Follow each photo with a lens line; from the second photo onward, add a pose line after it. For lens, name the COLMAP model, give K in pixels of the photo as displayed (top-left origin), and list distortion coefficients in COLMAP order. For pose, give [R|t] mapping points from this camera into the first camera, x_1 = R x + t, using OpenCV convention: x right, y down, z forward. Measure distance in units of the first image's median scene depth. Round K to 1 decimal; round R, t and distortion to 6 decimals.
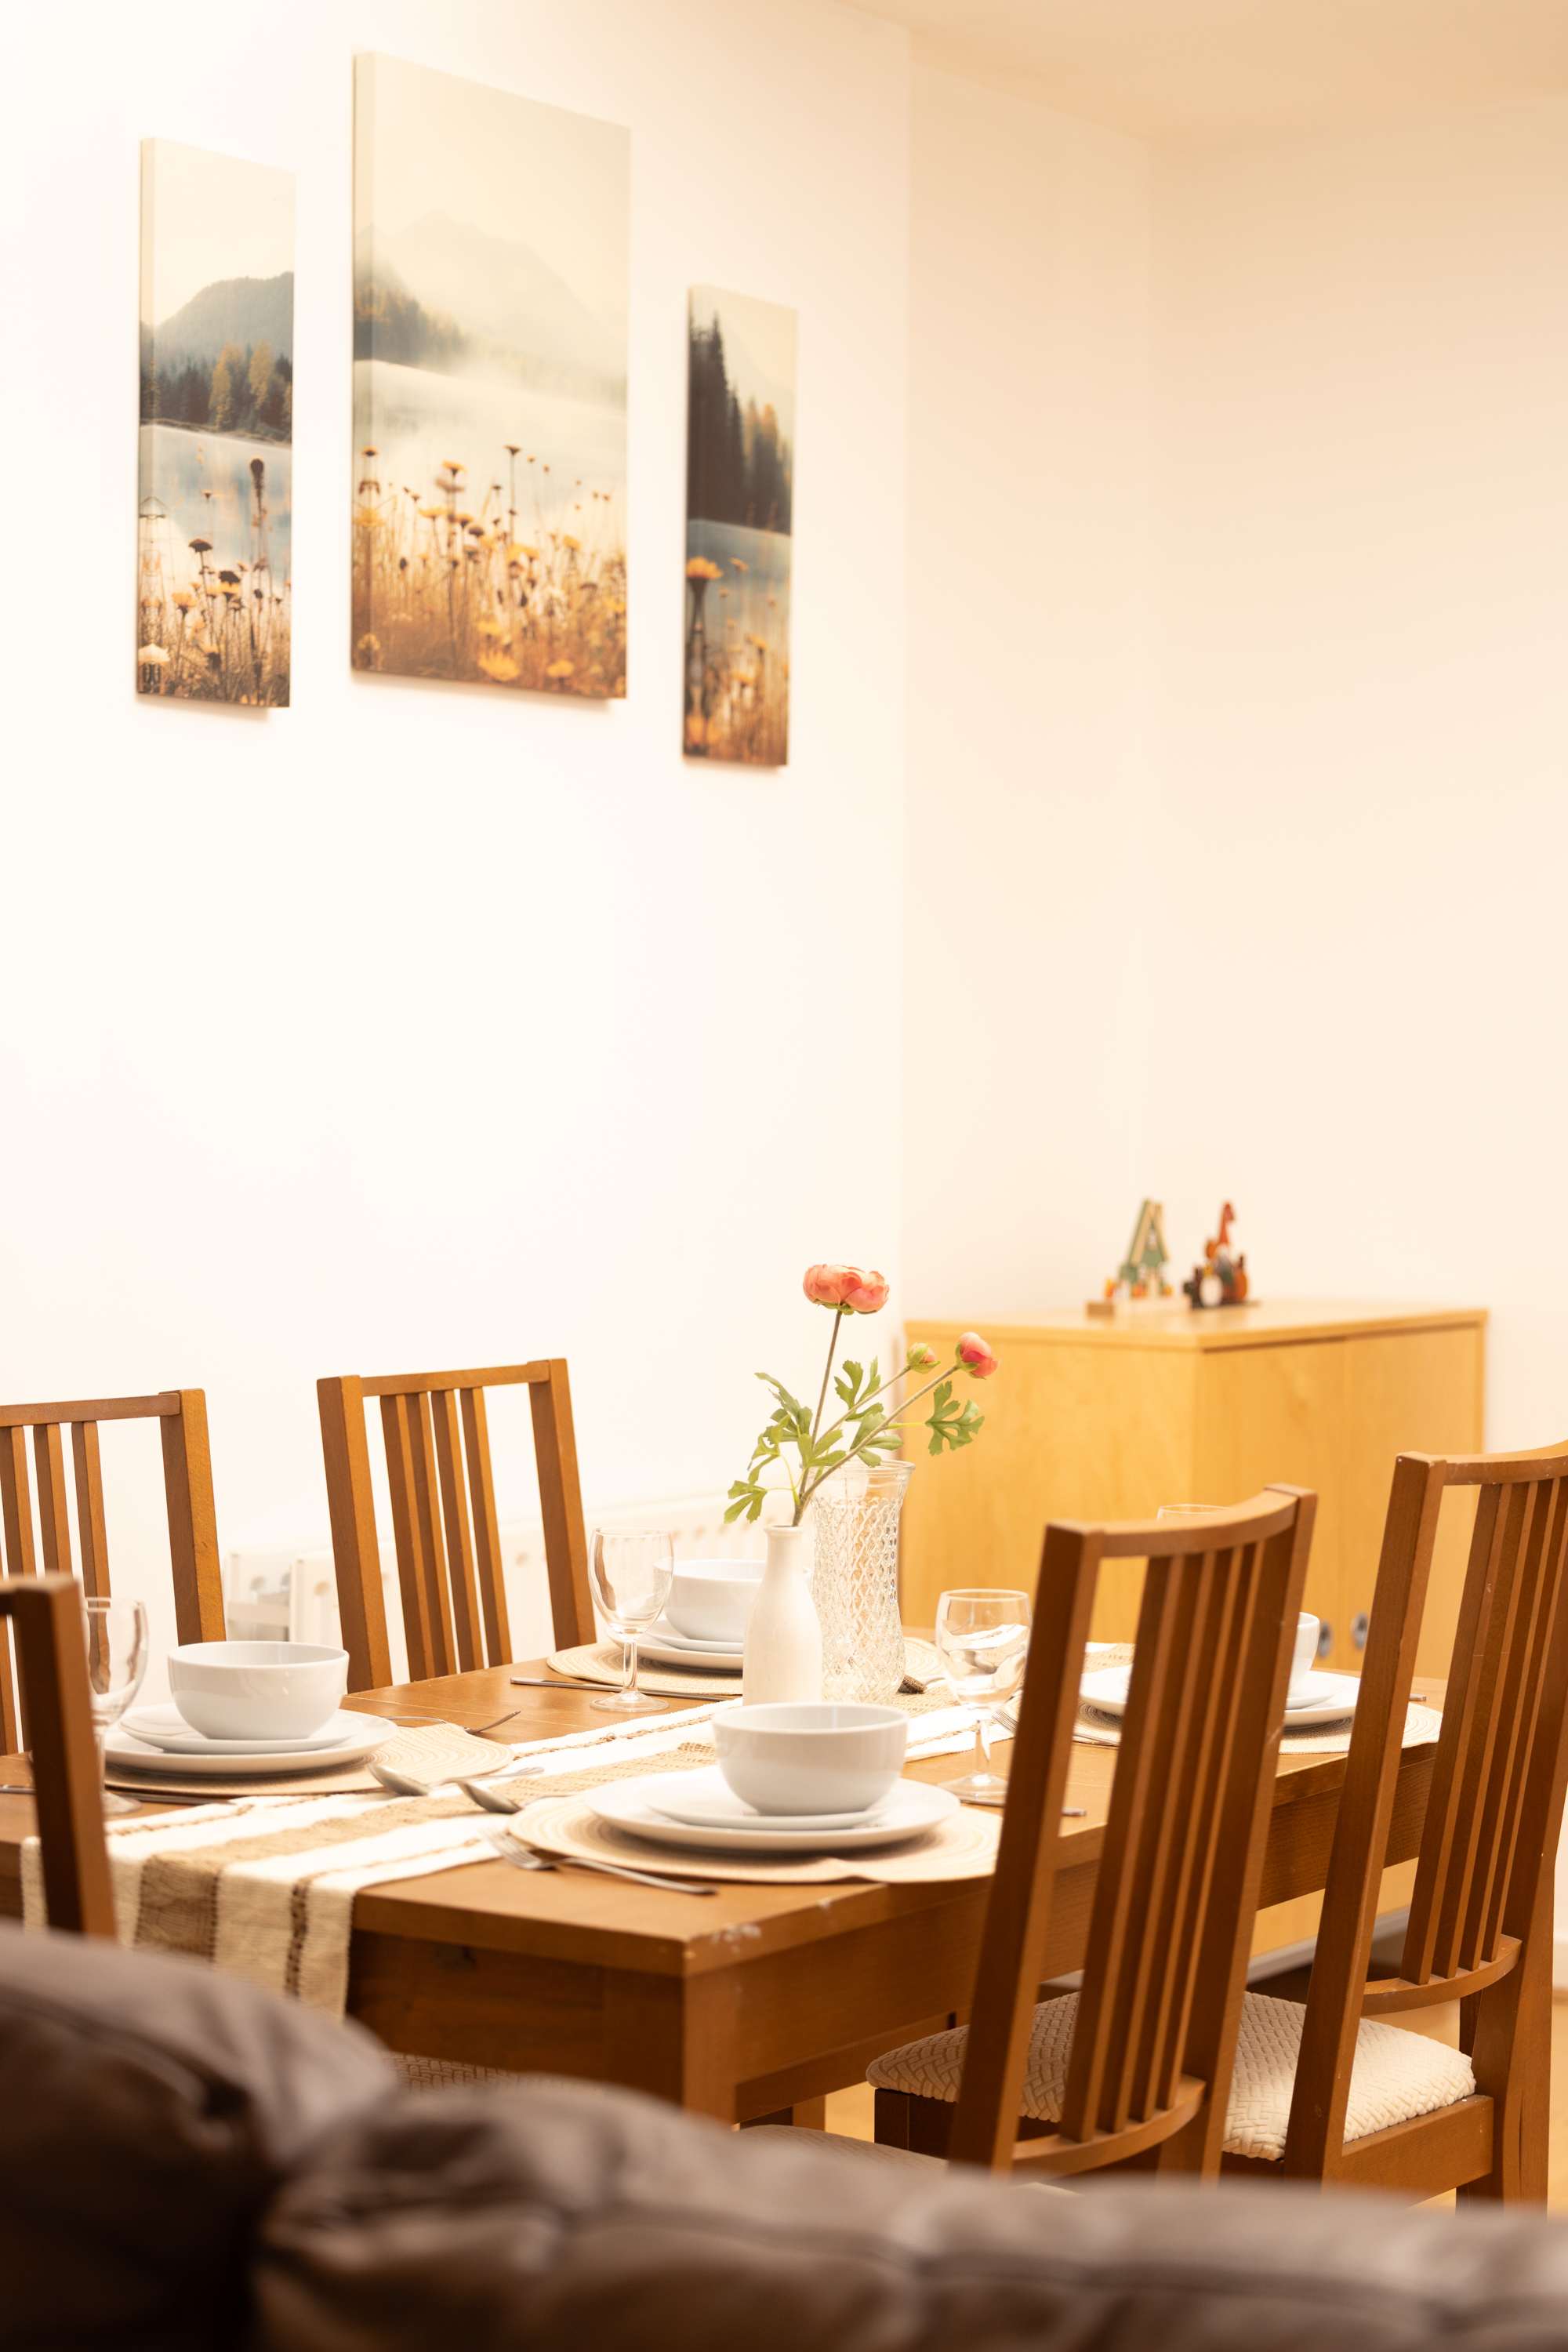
lens RADIAL K [[4622.5, 0, 781.6], [0, 4622.5, 1170.8], [0, 0, 1]] dist [0.006216, 0.000000]
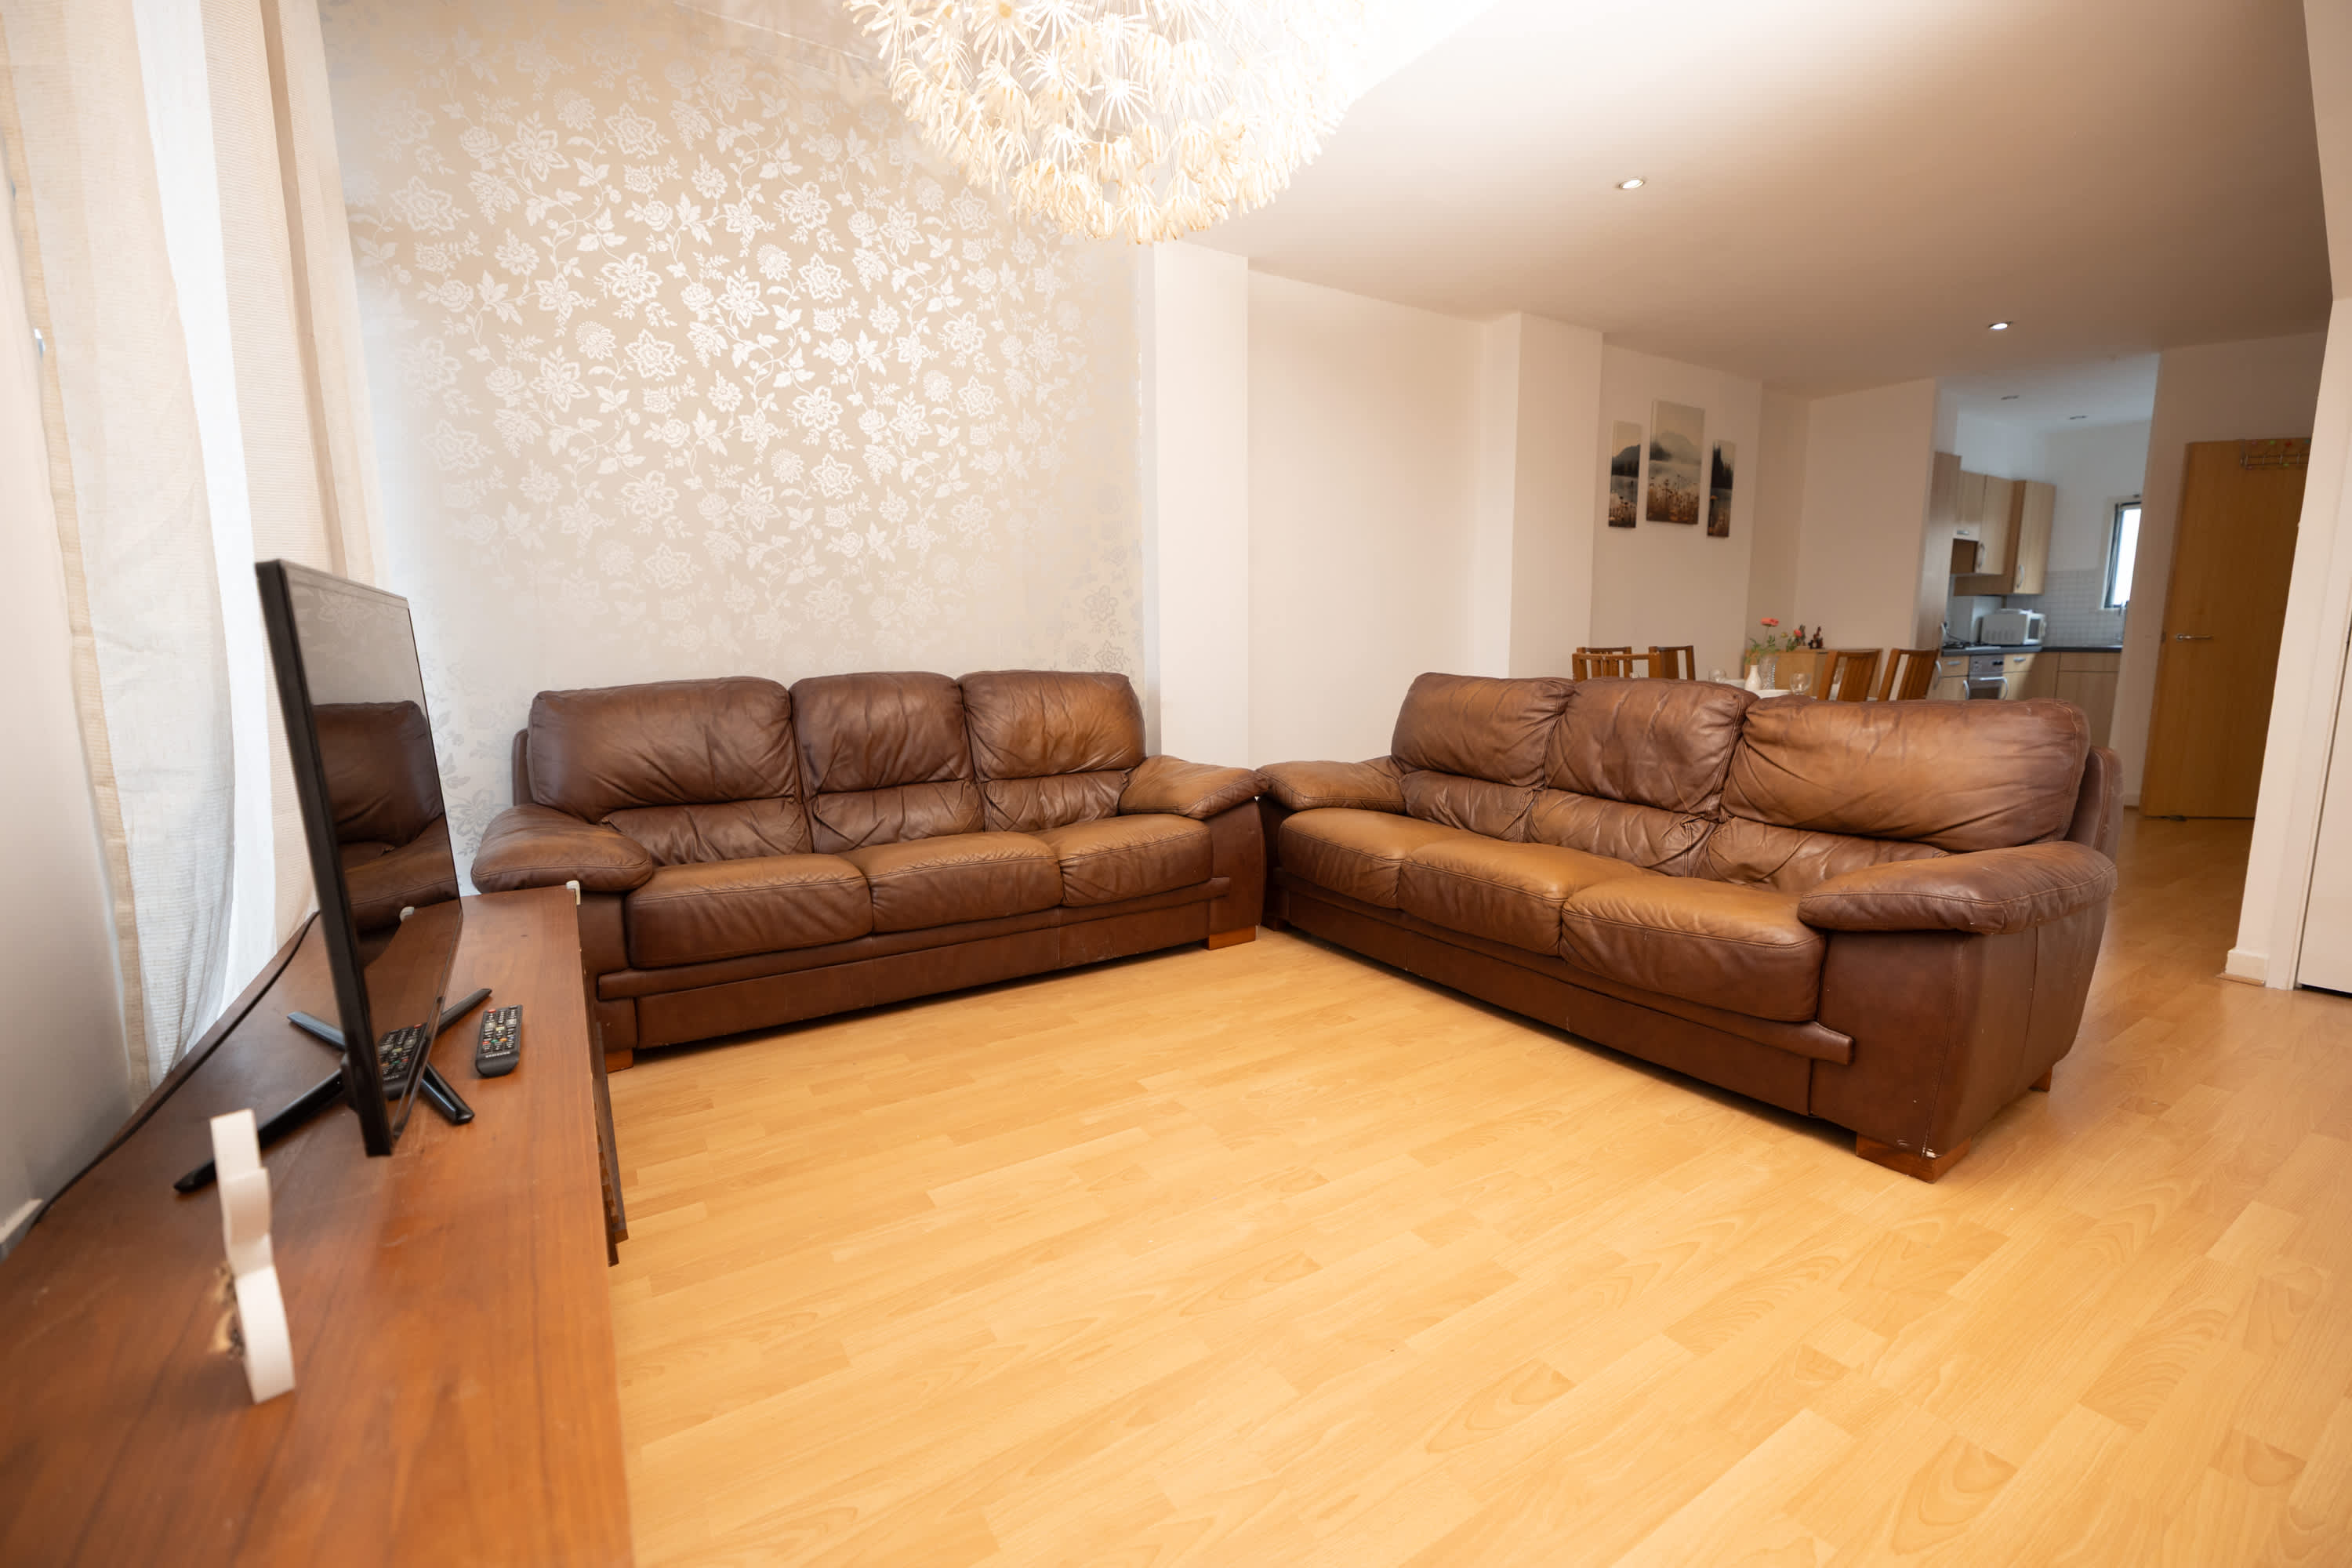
lens RADIAL K [[1013.5, 0, 1193.4], [0, 1013.5, 774.5], [0, 0, 1]] dist [0.002085, -0.000351]
pose [[0.915651, 0.040232, -0.399956, -0.113135], [0.005098, 0.993737, 0.111632, 0.061393], [0.401942, -0.104255, 0.909711, -0.373802]]
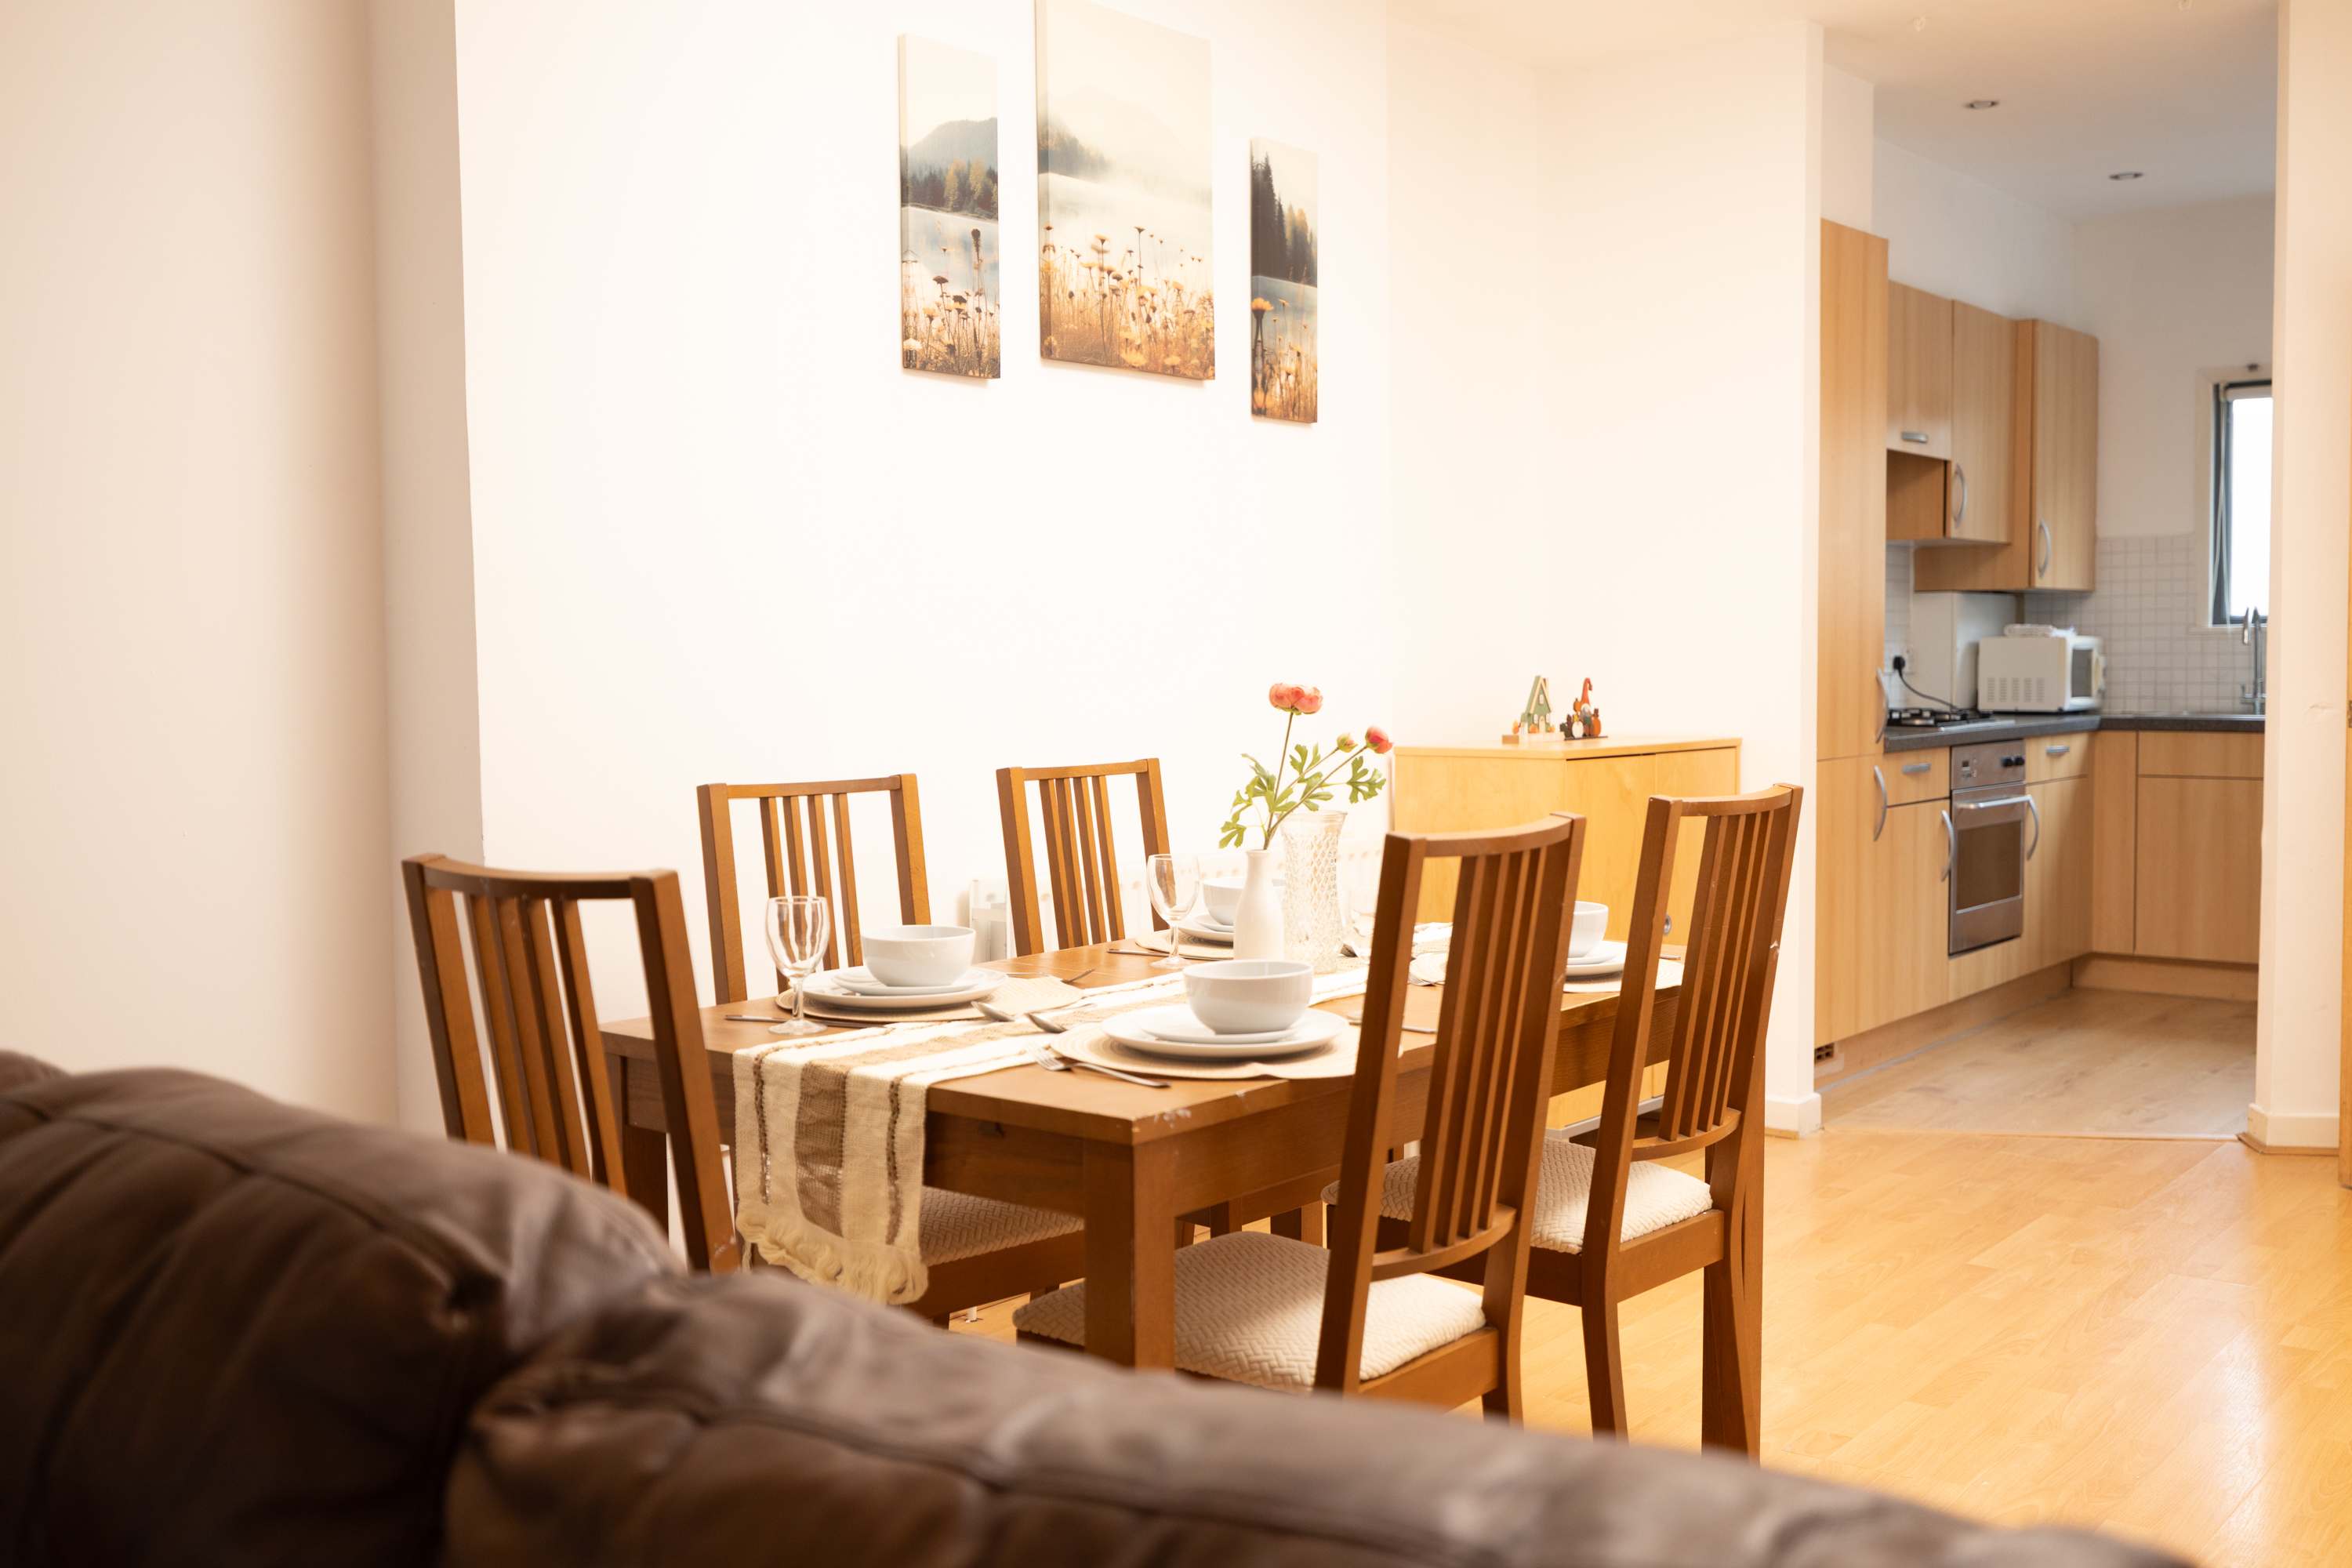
lens RADIAL K [[2288.7, 0, 1174.6], [0, 2288.7, 775.4], [0, 0, 1]] dist [-0.005226, 0.000000]
pose [[0.994455, -0.014652, -0.104140, 0.049853], [0.017503, 0.999495, 0.026512, 0.028133], [0.103699, -0.028188, 0.994209, 0.207288]]
